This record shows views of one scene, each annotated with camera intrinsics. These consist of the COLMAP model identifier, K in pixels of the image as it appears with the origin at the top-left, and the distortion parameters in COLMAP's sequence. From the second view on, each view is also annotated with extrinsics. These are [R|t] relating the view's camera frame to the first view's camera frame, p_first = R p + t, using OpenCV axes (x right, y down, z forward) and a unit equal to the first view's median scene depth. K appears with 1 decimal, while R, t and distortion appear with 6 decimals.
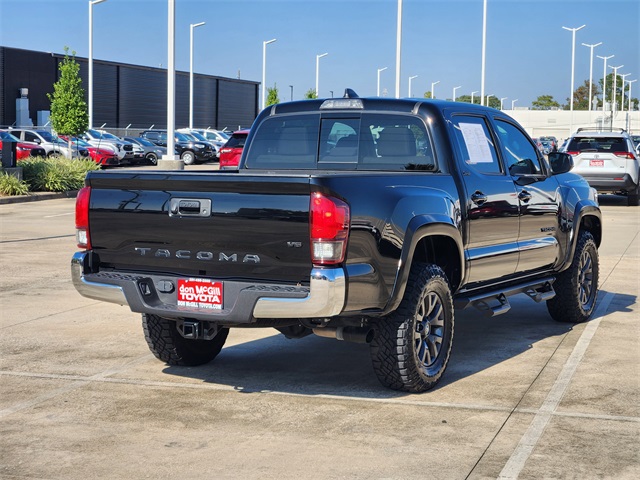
lens RADIAL K [[1273.2, 0, 320.0], [0, 1273.2, 240.0], [0, 0, 1]] dist [-0.795510, 8.232306]
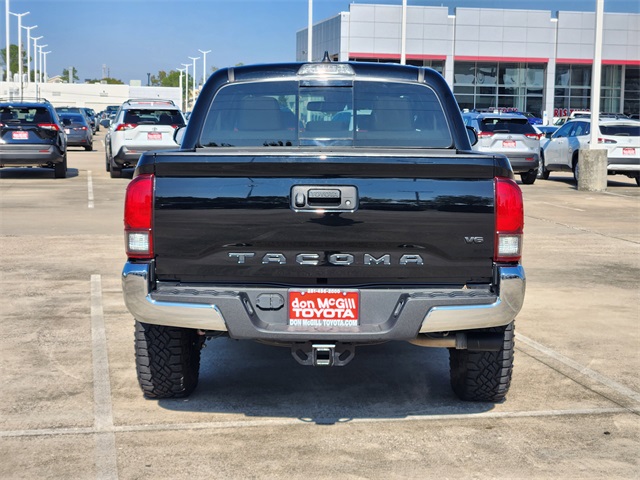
lens RADIAL K [[1273.2, 0, 320.0], [0, 1273.2, 240.0], [0, 0, 1]] dist [-0.795510, 8.232306]
pose [[0.881362, -0.046272, 0.470170, -0.462353], [0.035810, 0.998872, 0.031176, -0.023880], [-0.471082, -0.010641, 0.882025, 0.309603]]
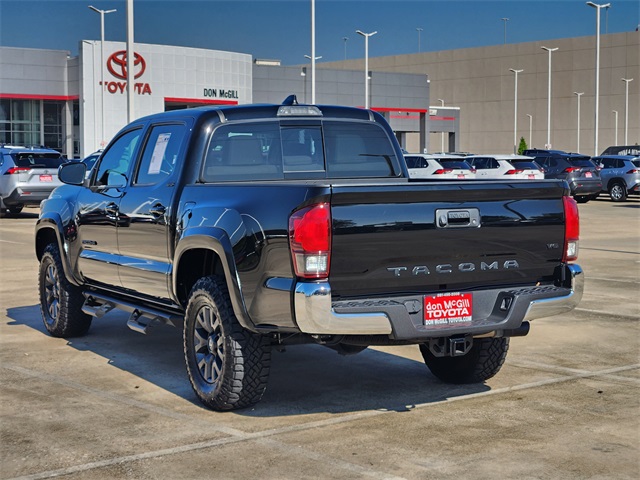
lens RADIAL K [[1273.2, 0, 320.0], [0, 1273.2, 240.0], [0, 0, 1]] dist [-0.795510, 8.232306]
pose [[0.554823, -0.071770, 0.828867, -0.932866], [0.078935, 0.996319, 0.033432, -0.048576], [-0.828215, 0.046877, 0.558446, 0.543978]]
